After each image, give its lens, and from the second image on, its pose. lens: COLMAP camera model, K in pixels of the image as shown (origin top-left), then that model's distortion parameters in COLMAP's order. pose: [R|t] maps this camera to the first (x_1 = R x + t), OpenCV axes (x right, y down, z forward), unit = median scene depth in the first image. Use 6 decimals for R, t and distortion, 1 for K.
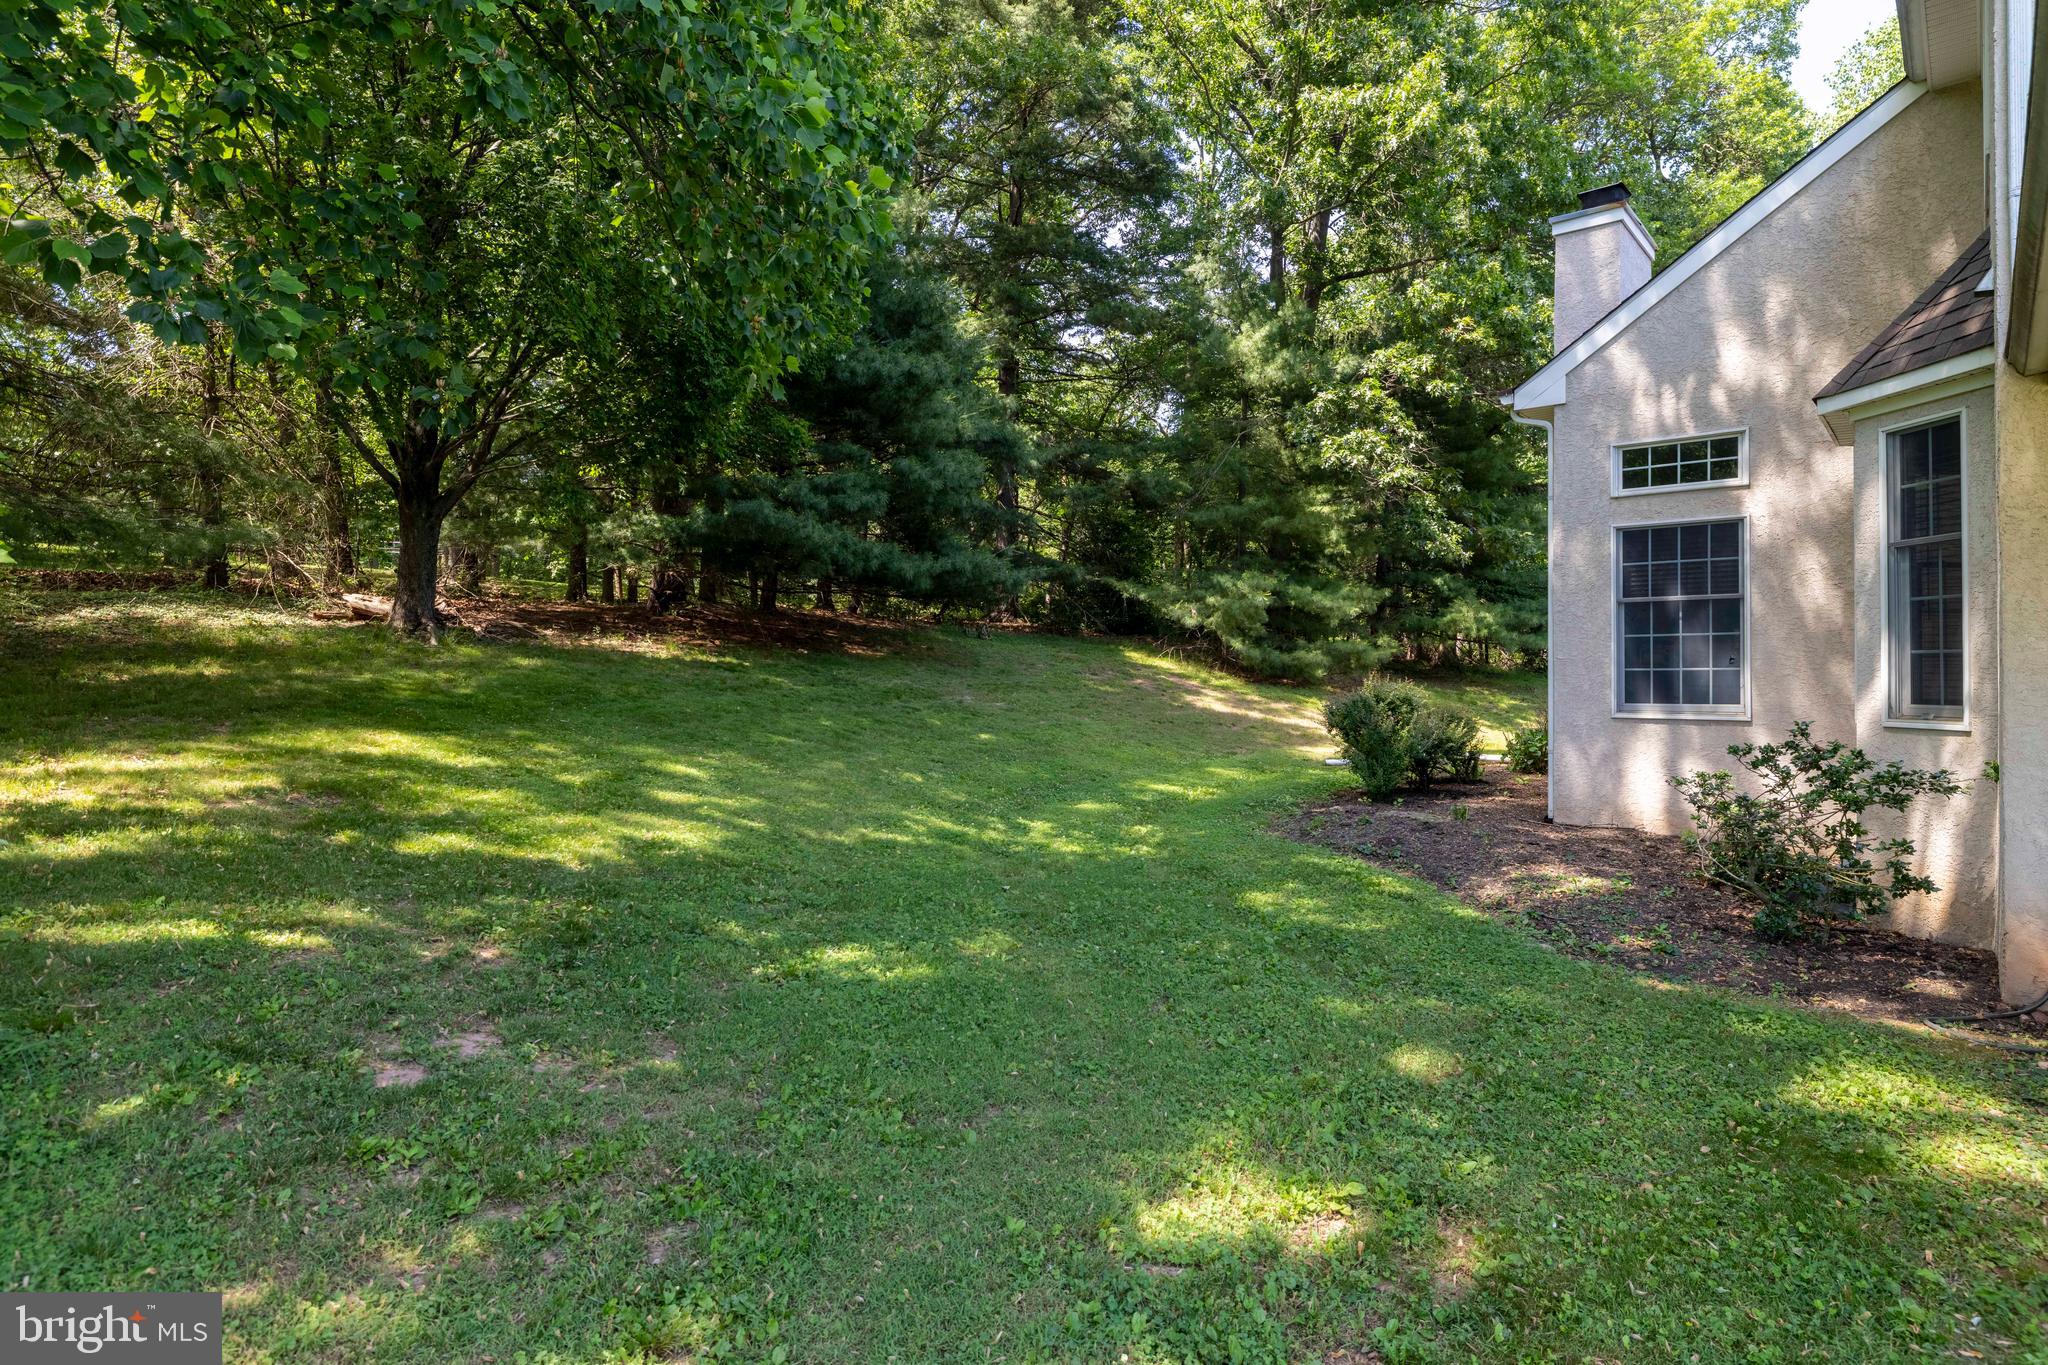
lens RADIAL K [[1143.7, 0, 1022.2], [0, 1143.7, 675.4], [0, 0, 1]] dist [0.004147, -0.002896]
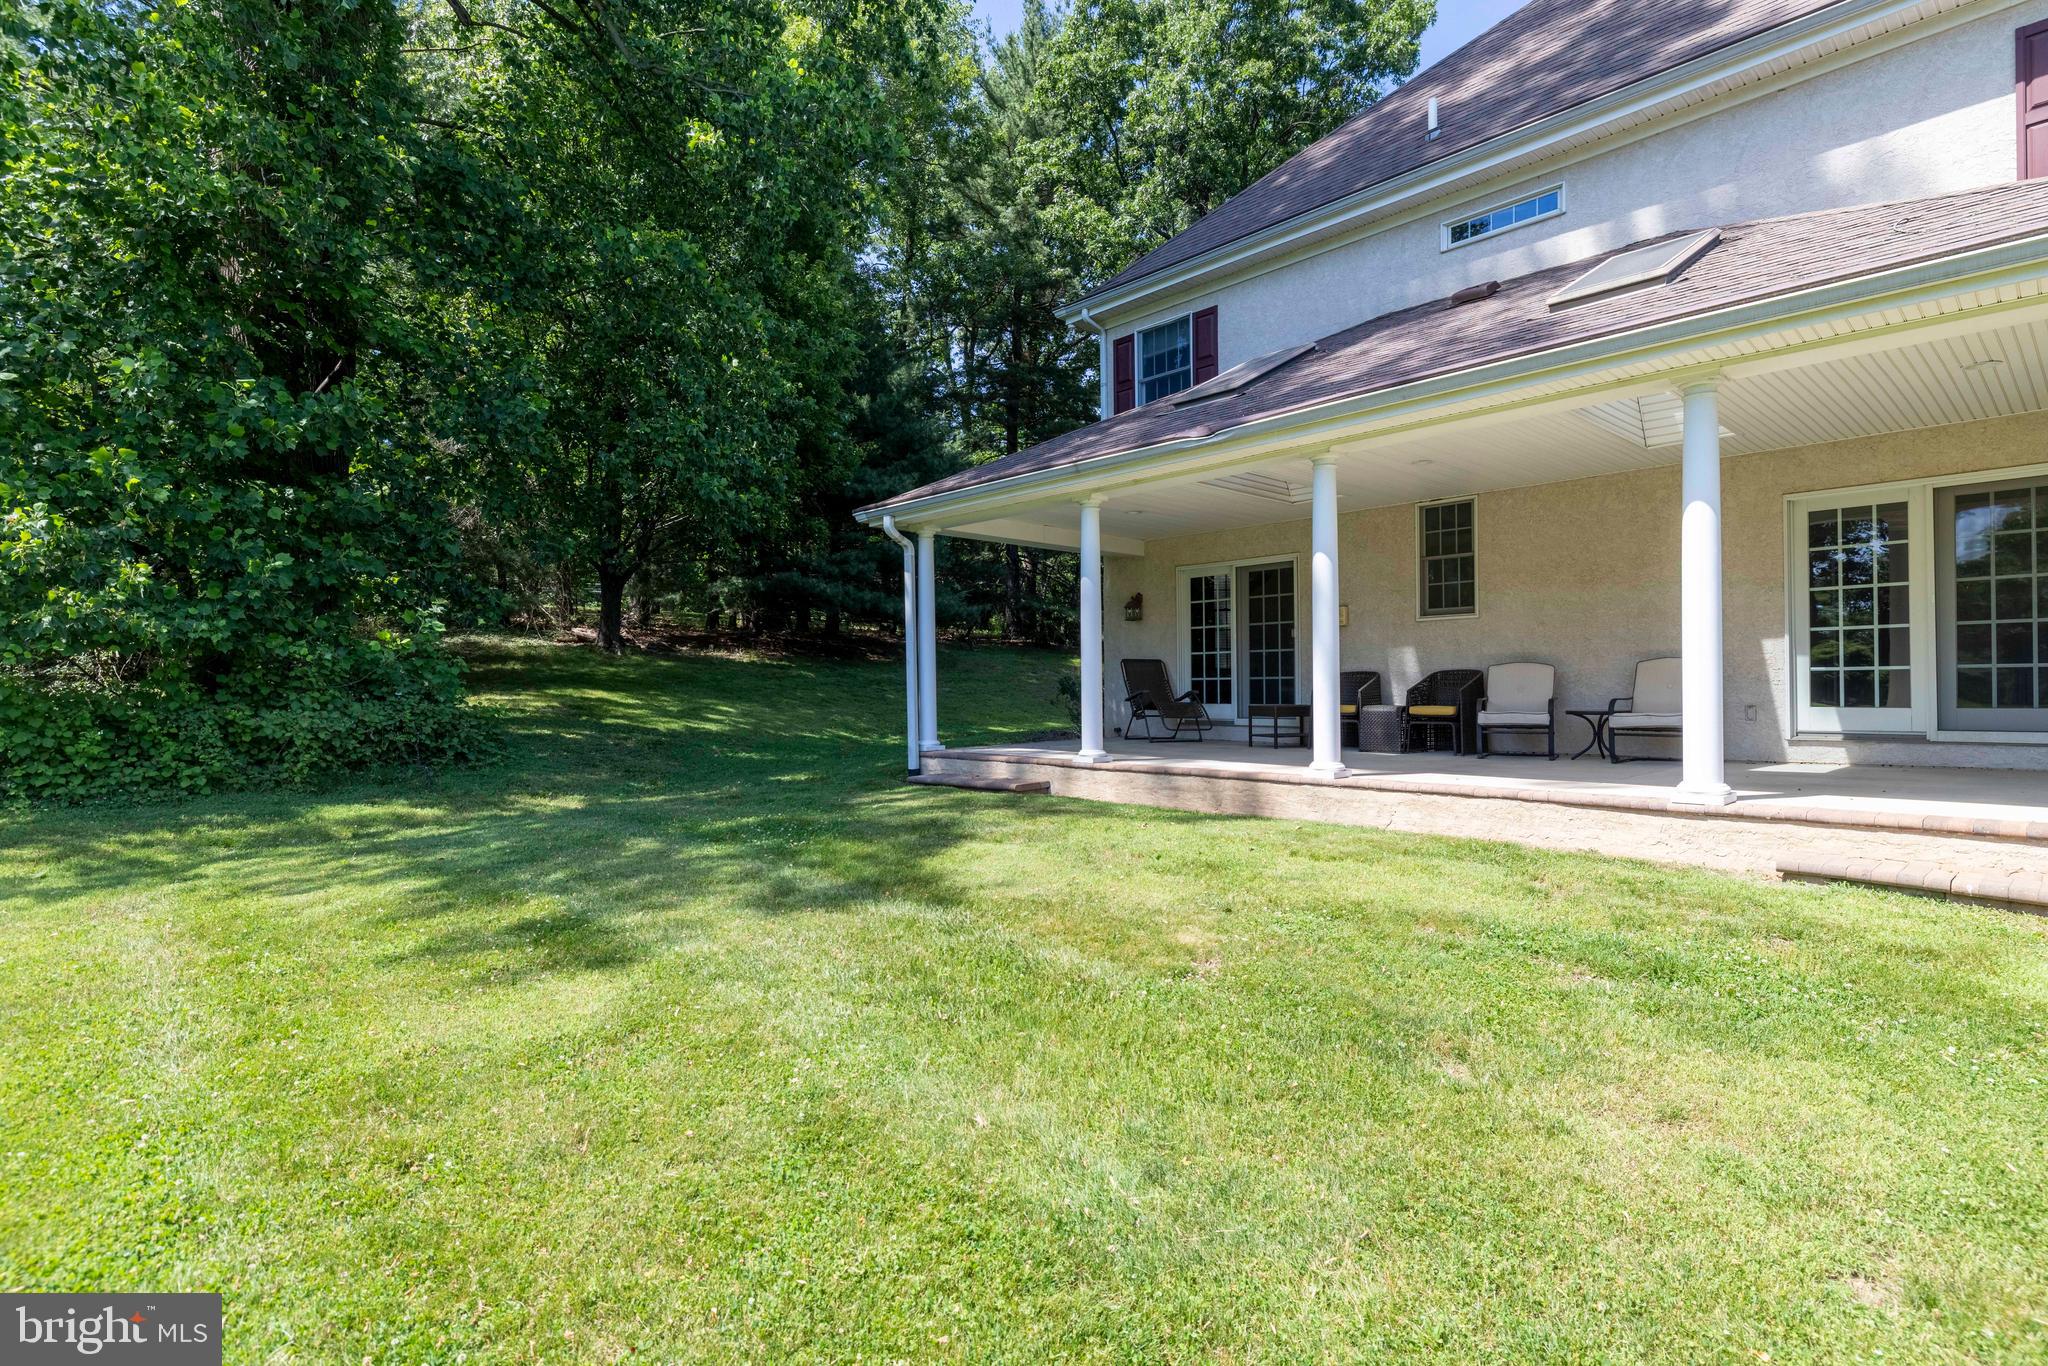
lens RADIAL K [[1050.6, 0, 1027.0], [0, 1050.6, 678.6], [0, 0, 1]] dist [0.000552, 0.000018]
pose [[0.993737, -0.009015, -0.111383, 0.338242], [0.008068, 0.999927, -0.008950, 0.032998], [0.111455, 0.007995, 0.993737, -0.627199]]
